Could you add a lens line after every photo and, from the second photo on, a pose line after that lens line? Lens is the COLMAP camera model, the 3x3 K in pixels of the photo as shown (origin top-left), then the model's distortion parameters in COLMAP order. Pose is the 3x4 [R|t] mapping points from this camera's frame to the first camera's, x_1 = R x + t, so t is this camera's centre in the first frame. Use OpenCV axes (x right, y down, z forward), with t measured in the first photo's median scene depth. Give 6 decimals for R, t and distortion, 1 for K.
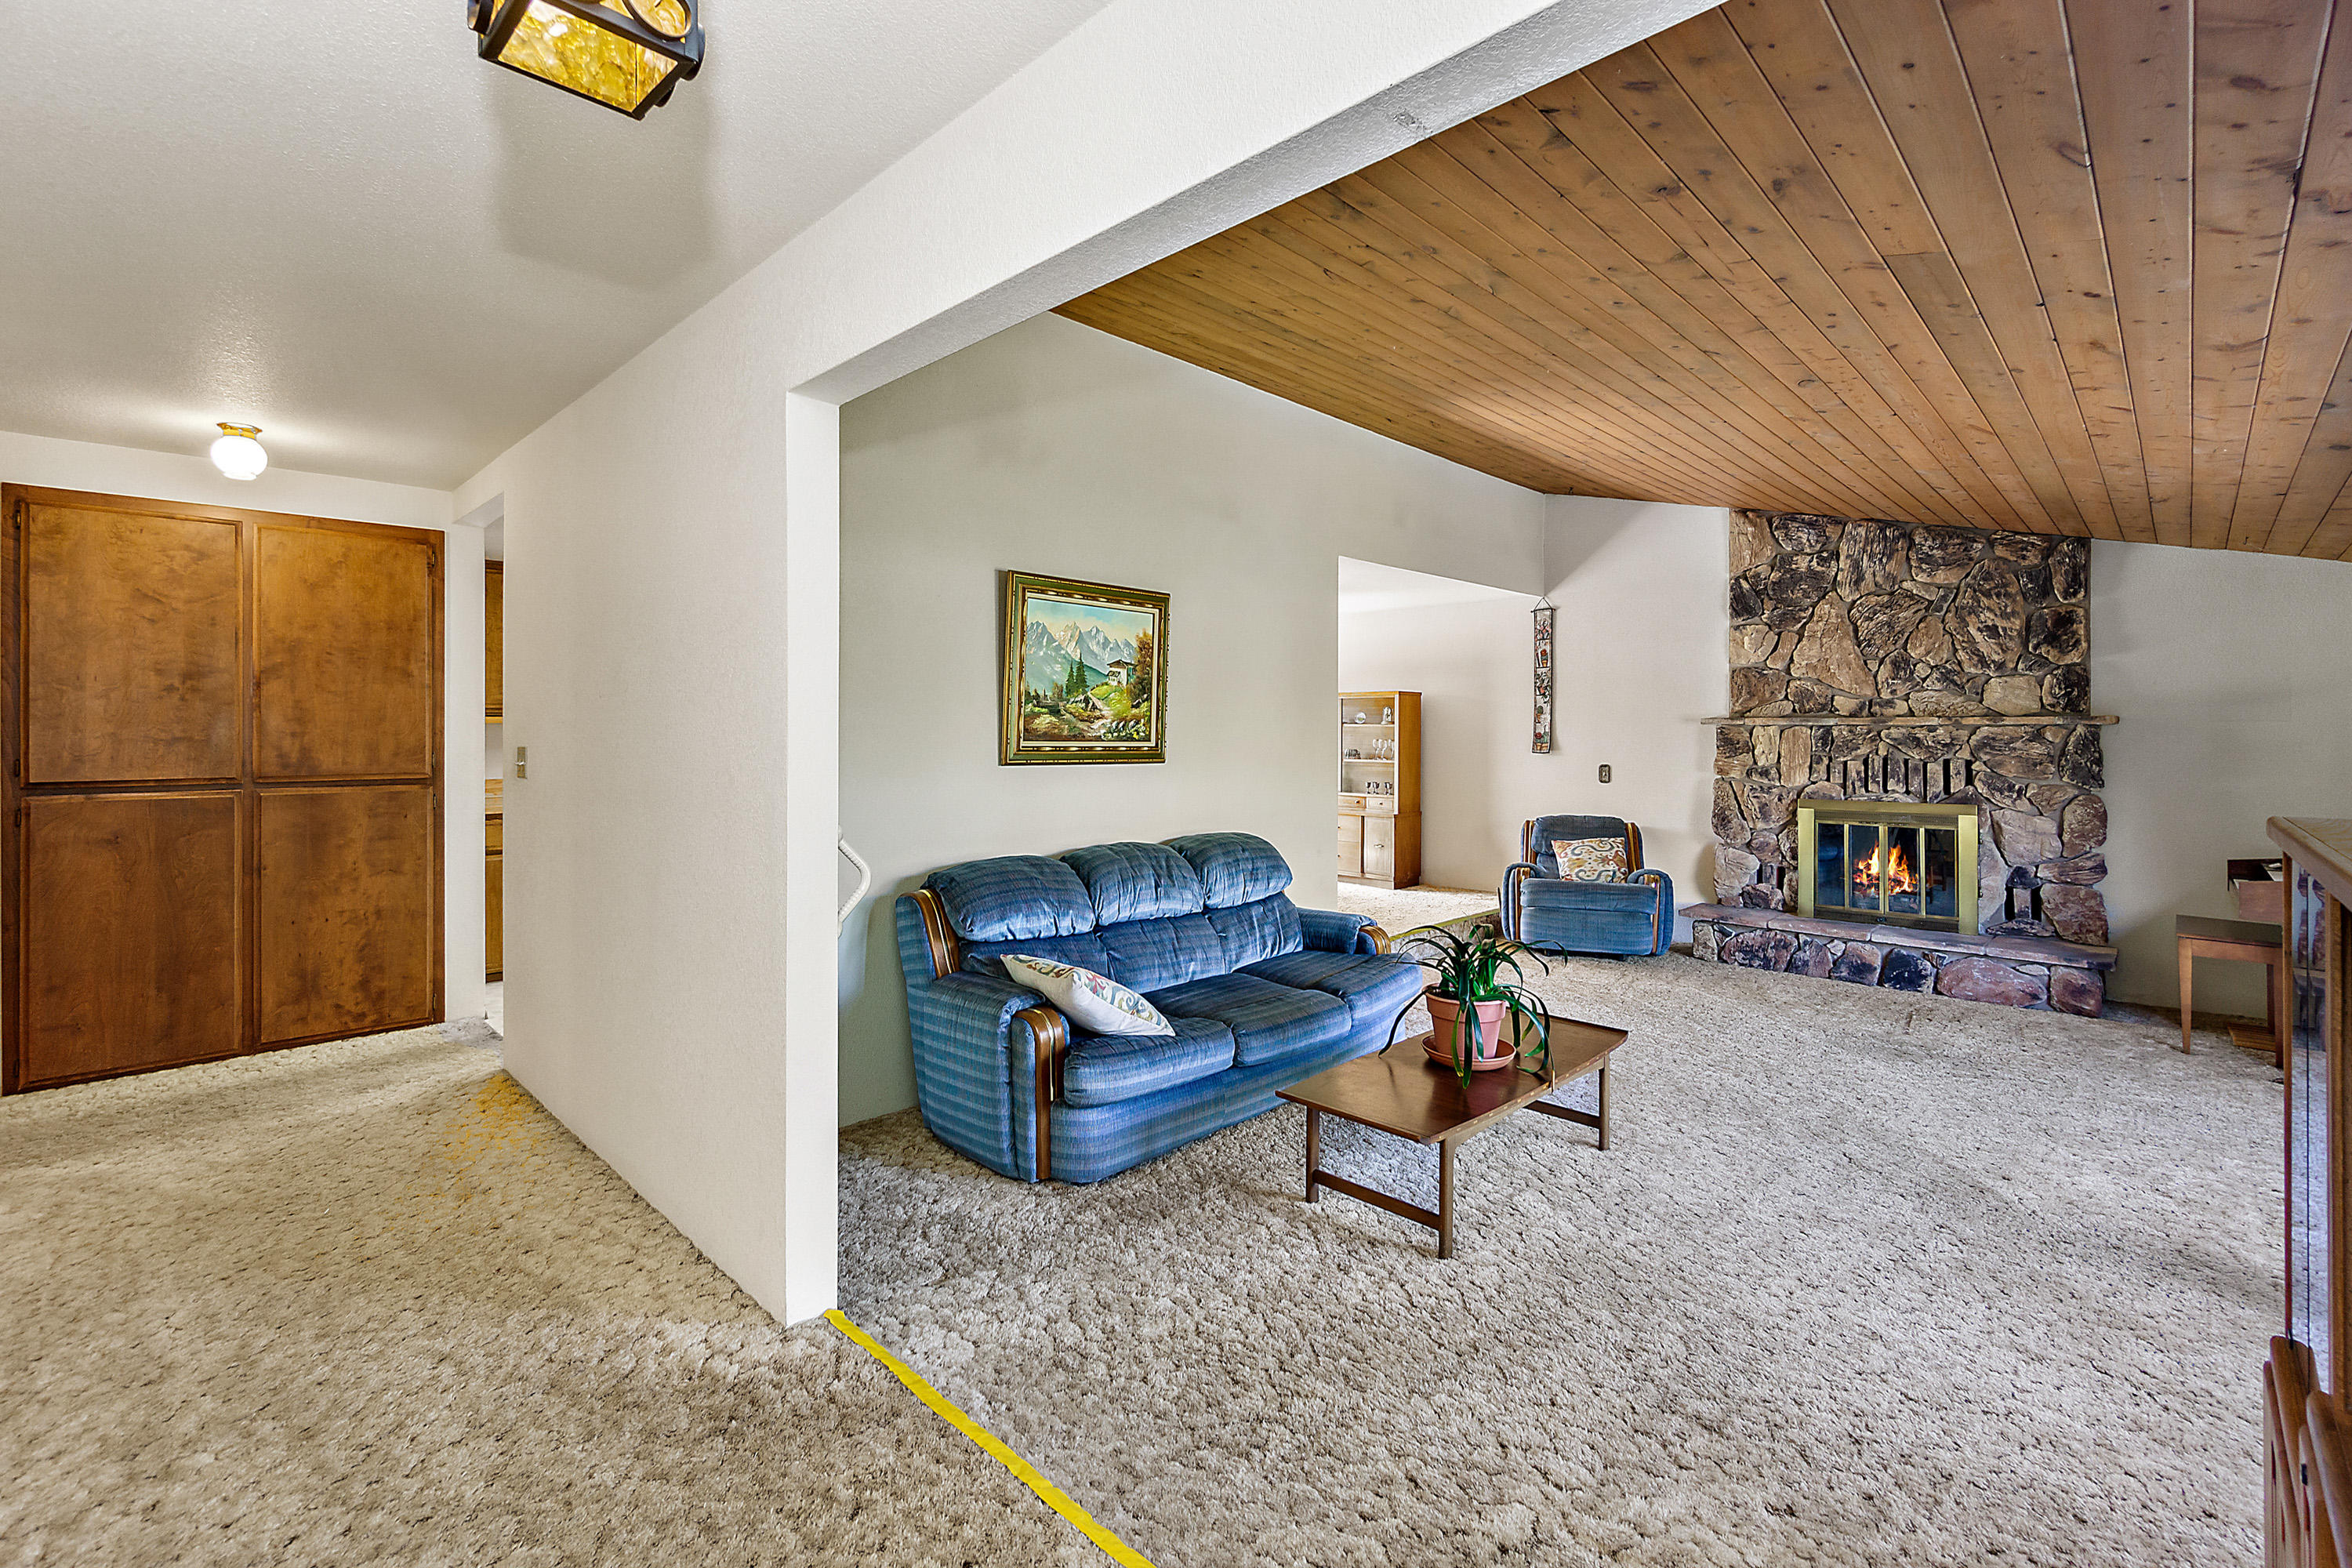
lens RADIAL K [[1024.0, 0, 1132.4], [0, 1024.0, 730.4], [0, 0, 1]] dist [-0.008869, 0.002257]
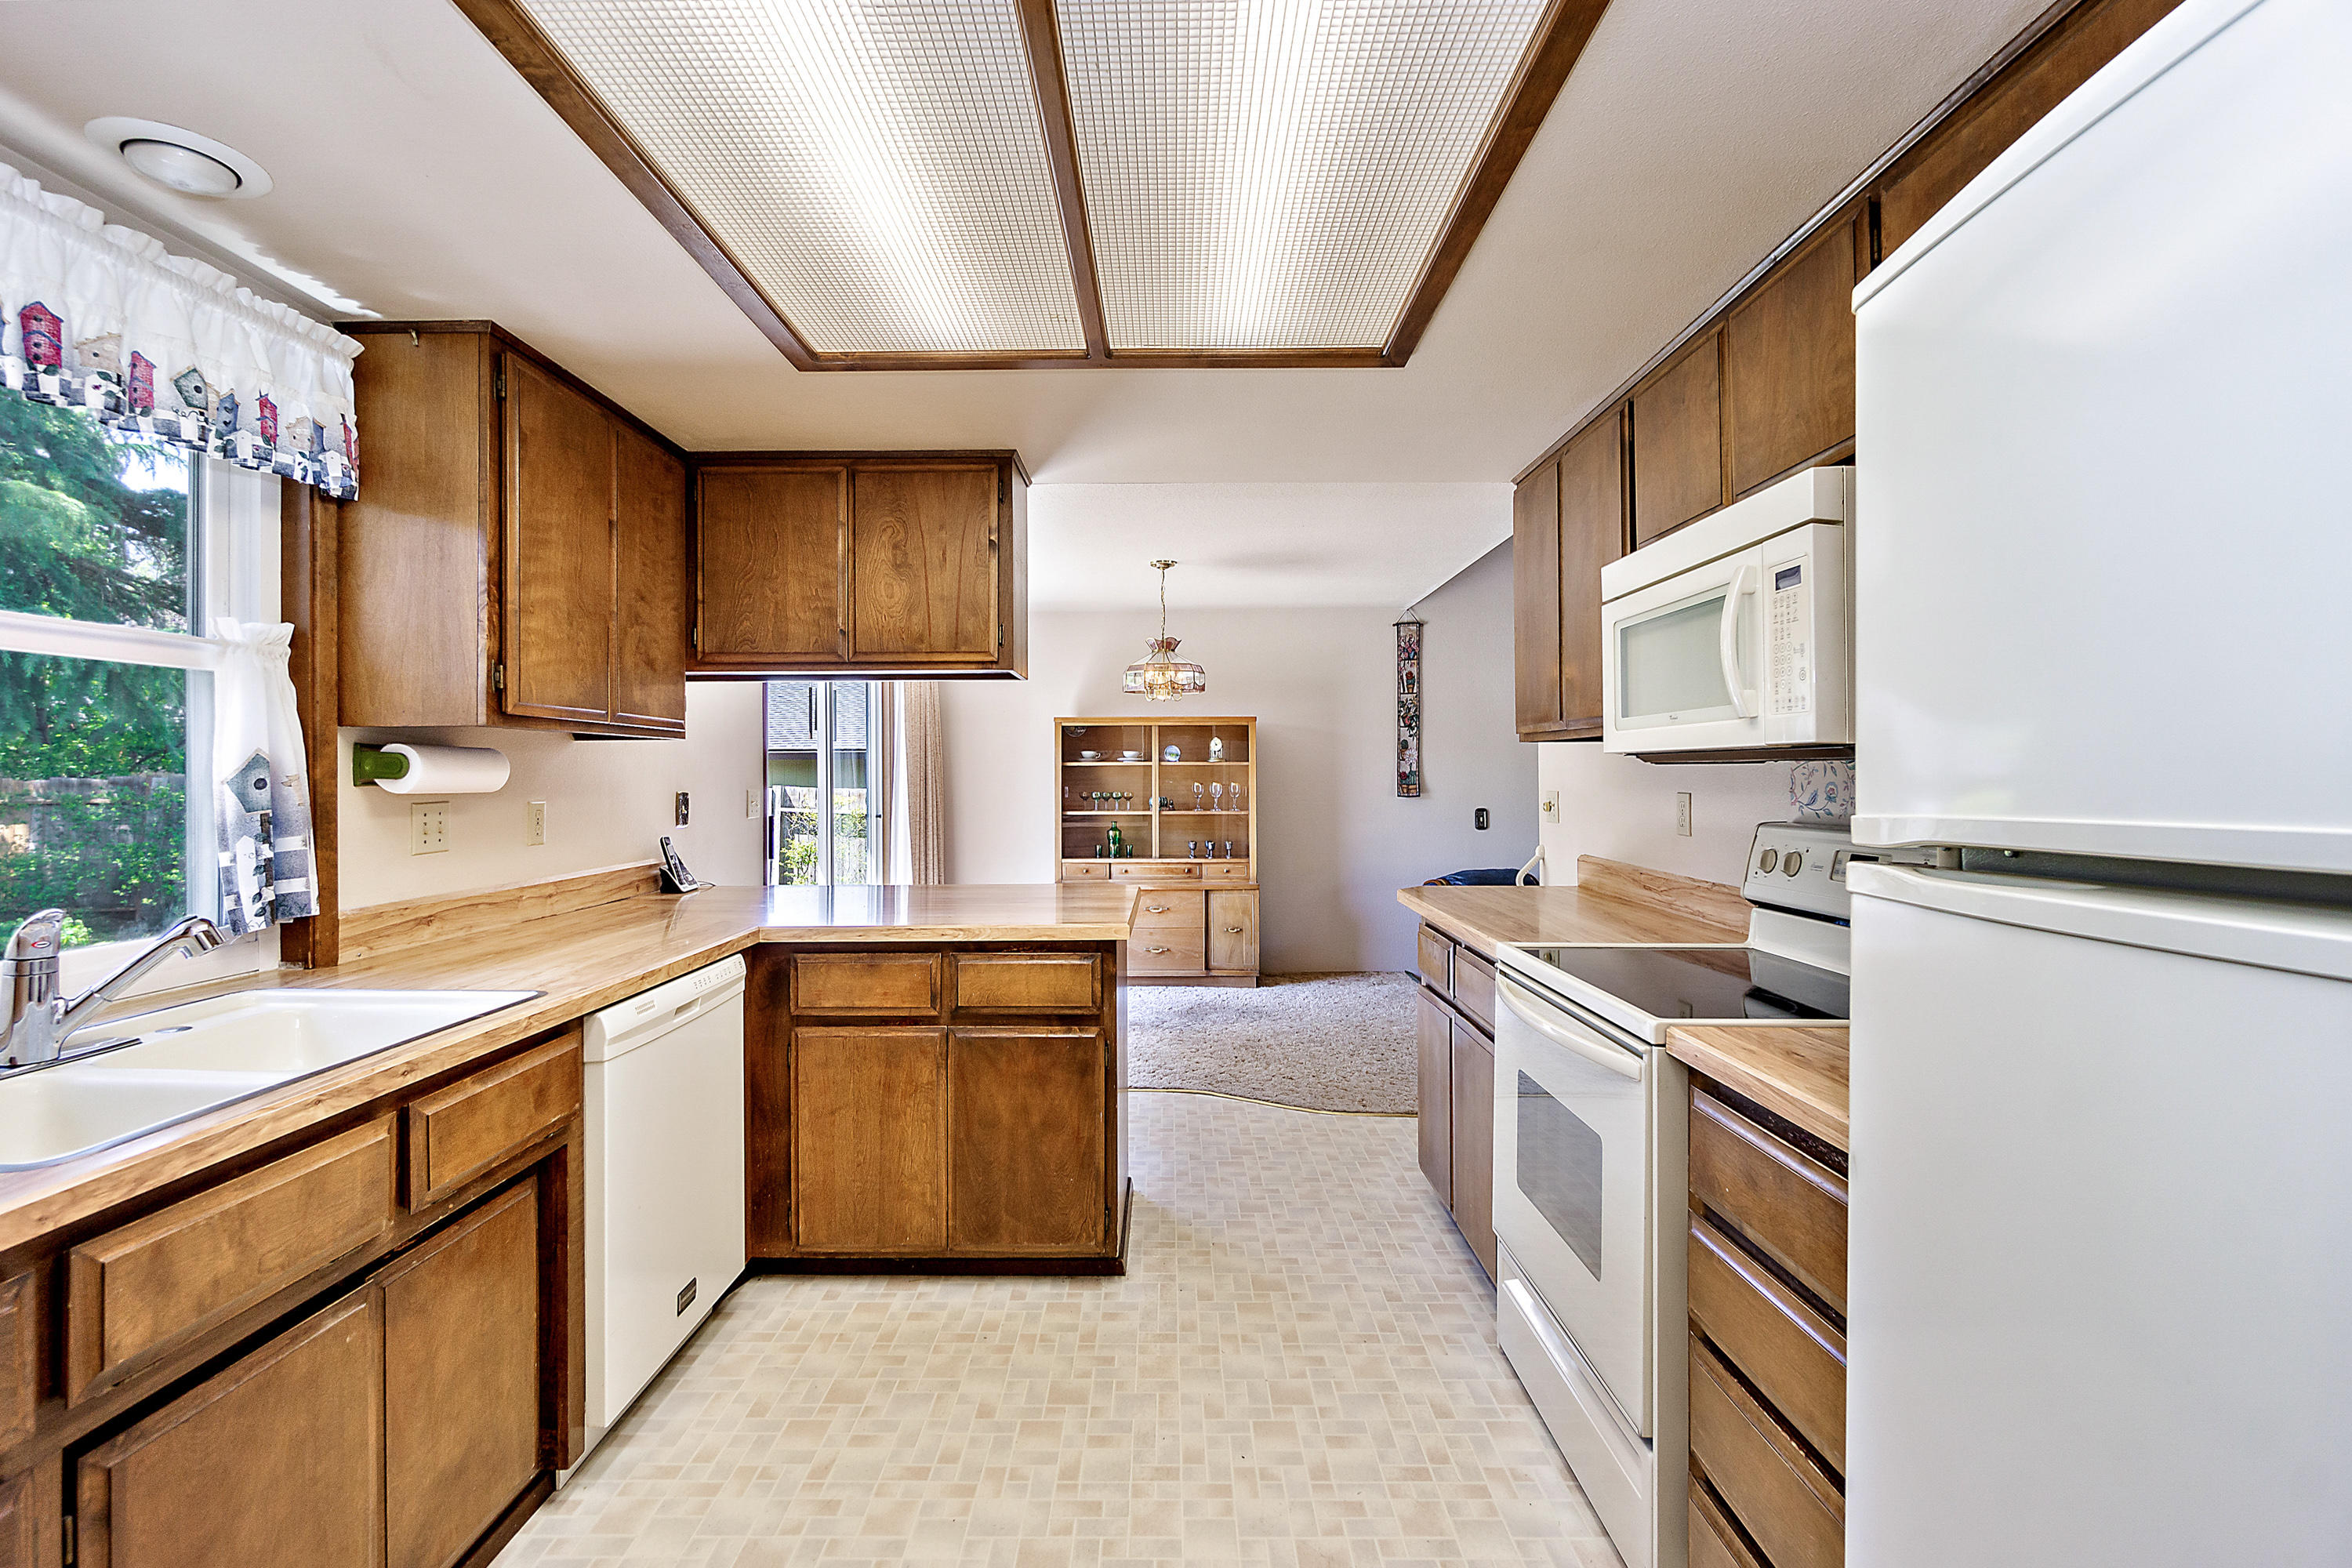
lens RADIAL K [[1024.0, 0, 1139.2], [0, 1024.0, 761.4], [0, 0, 1]] dist [-0.008869, 0.002257]
pose [[0.713152, 0.001908, 0.701006, -0.555911], [0.007481, 0.999919, -0.010332, 0.000887], [-0.700969, 0.012613, 0.713080, 0.934790]]
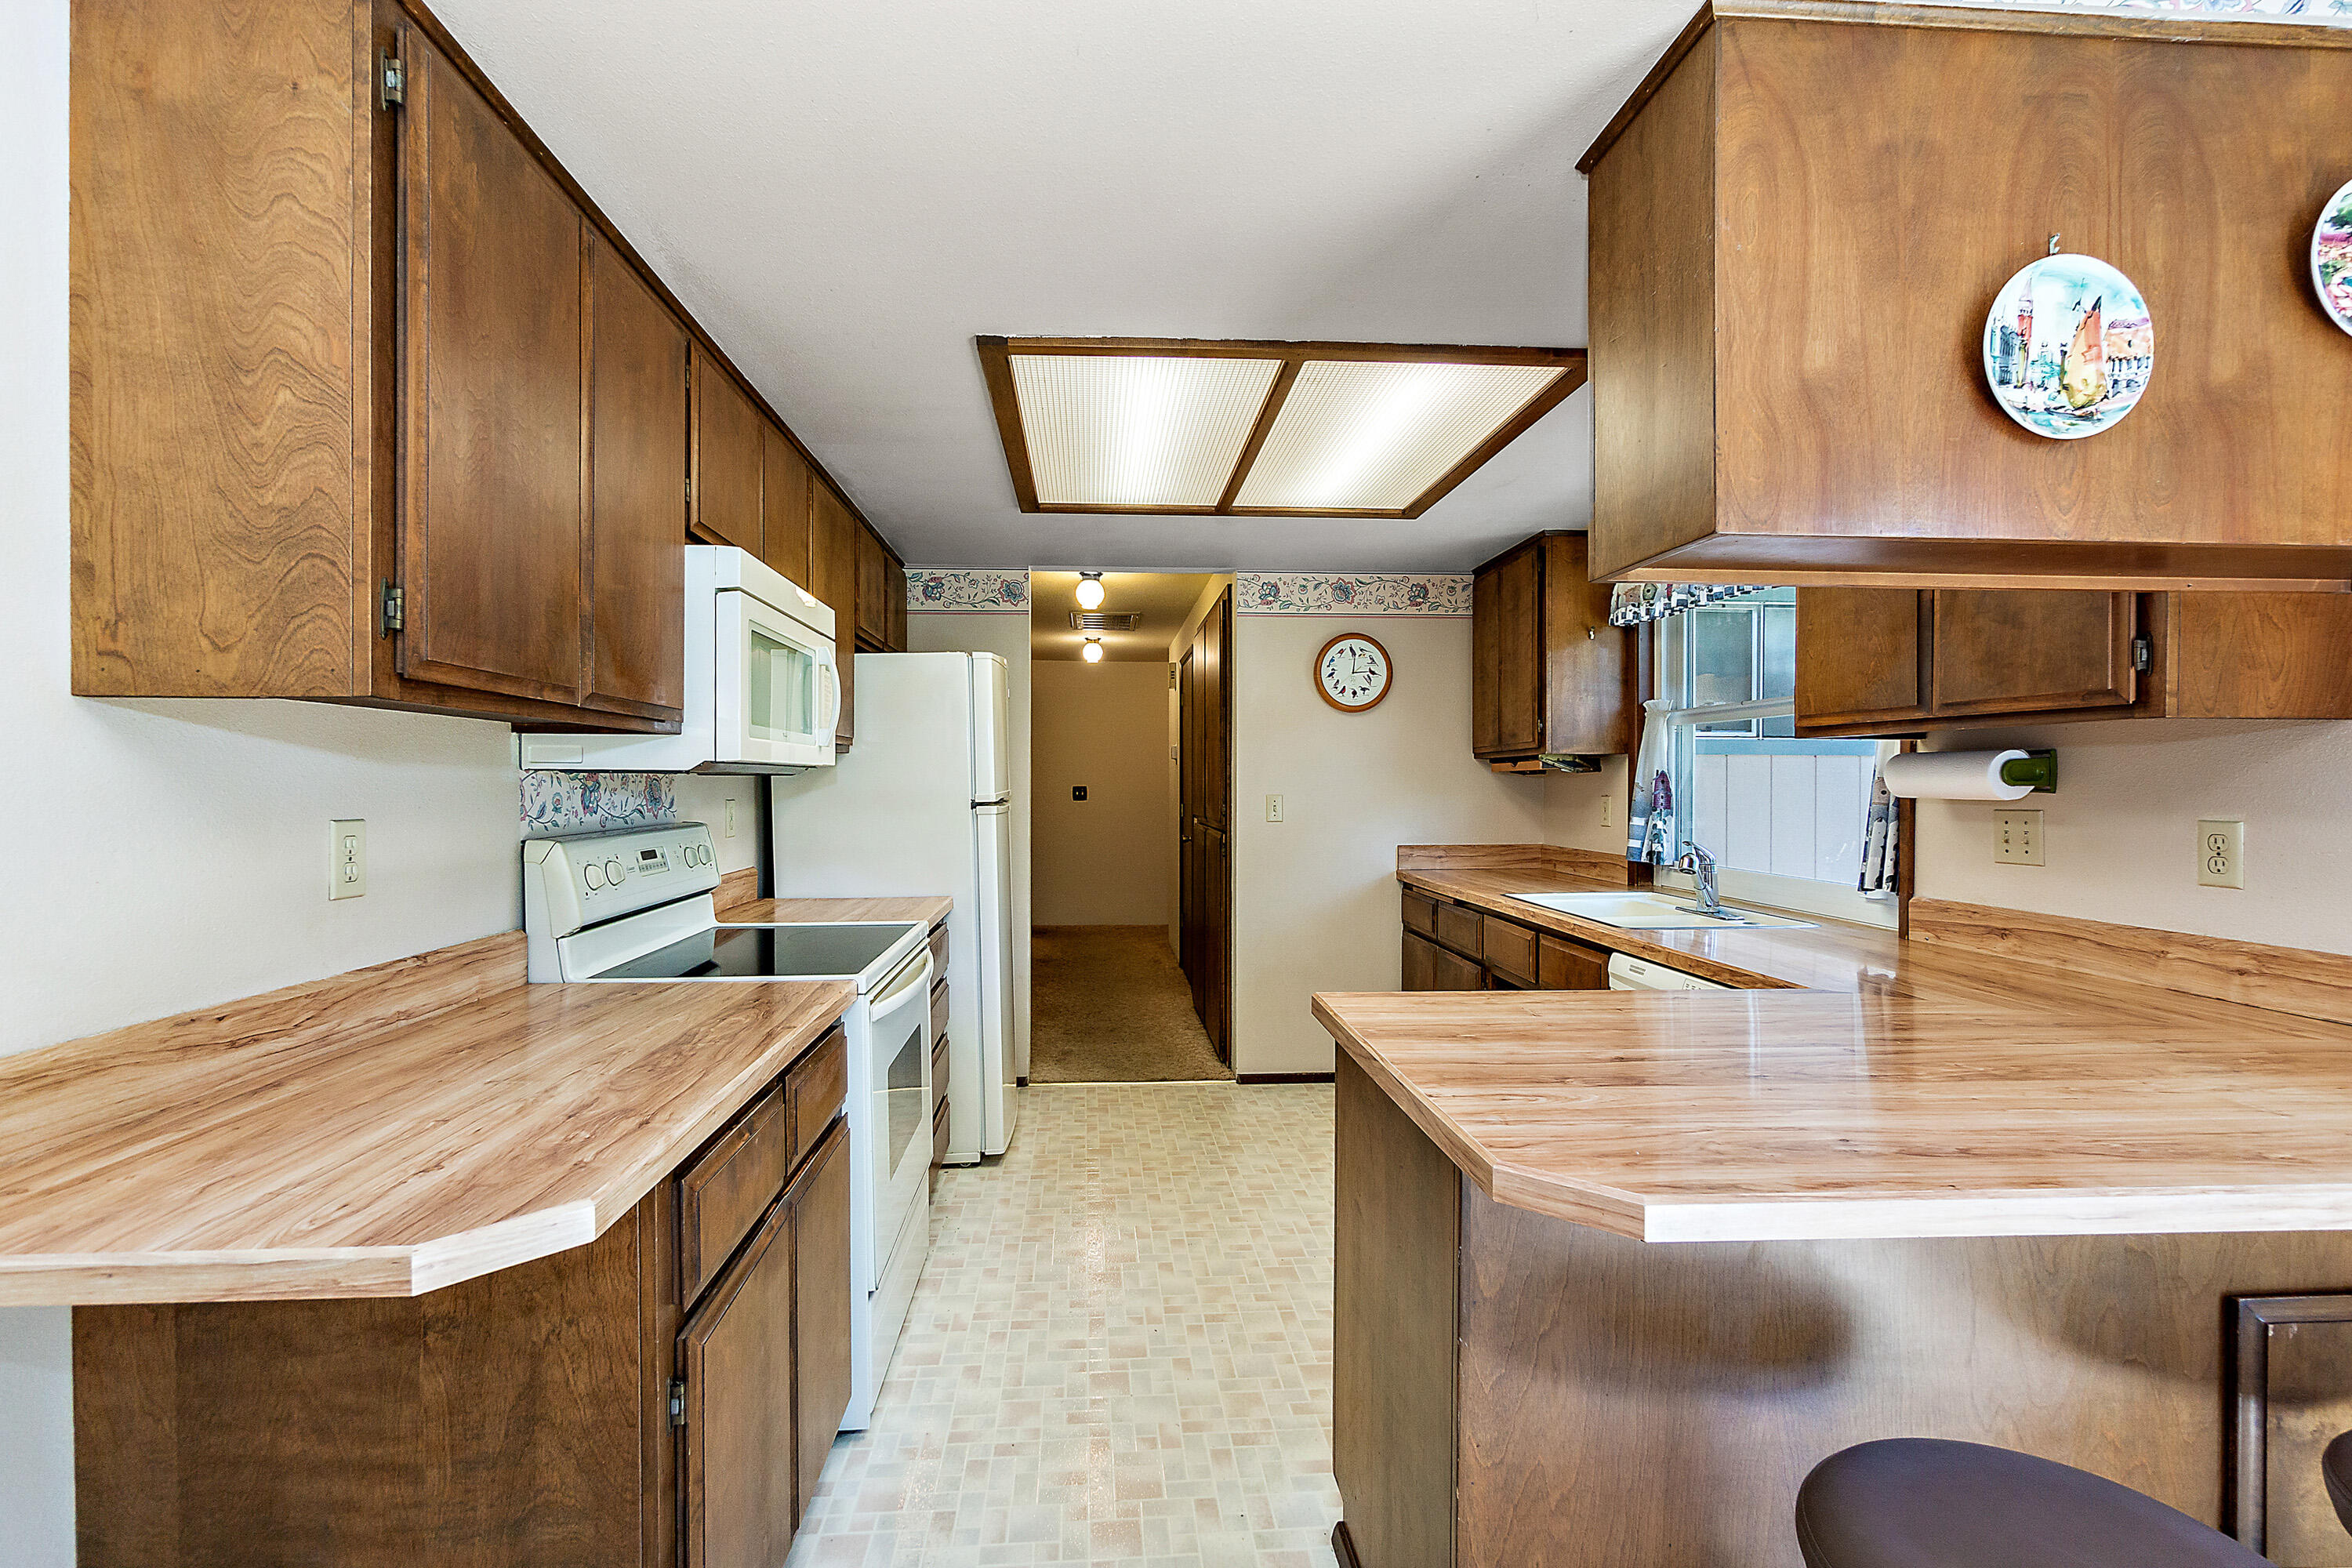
lens RADIAL K [[1024.0, 0, 1148.7], [0, 1024.0, 793.7], [0, 0, 1]] dist [-0.008869, 0.002257]
pose [[-0.649772, 0.004451, -0.760116, 0.140293], [-0.003529, 0.999954, 0.008873, 0.003063], [0.760121, 0.008448, -0.649727, 1.518925]]
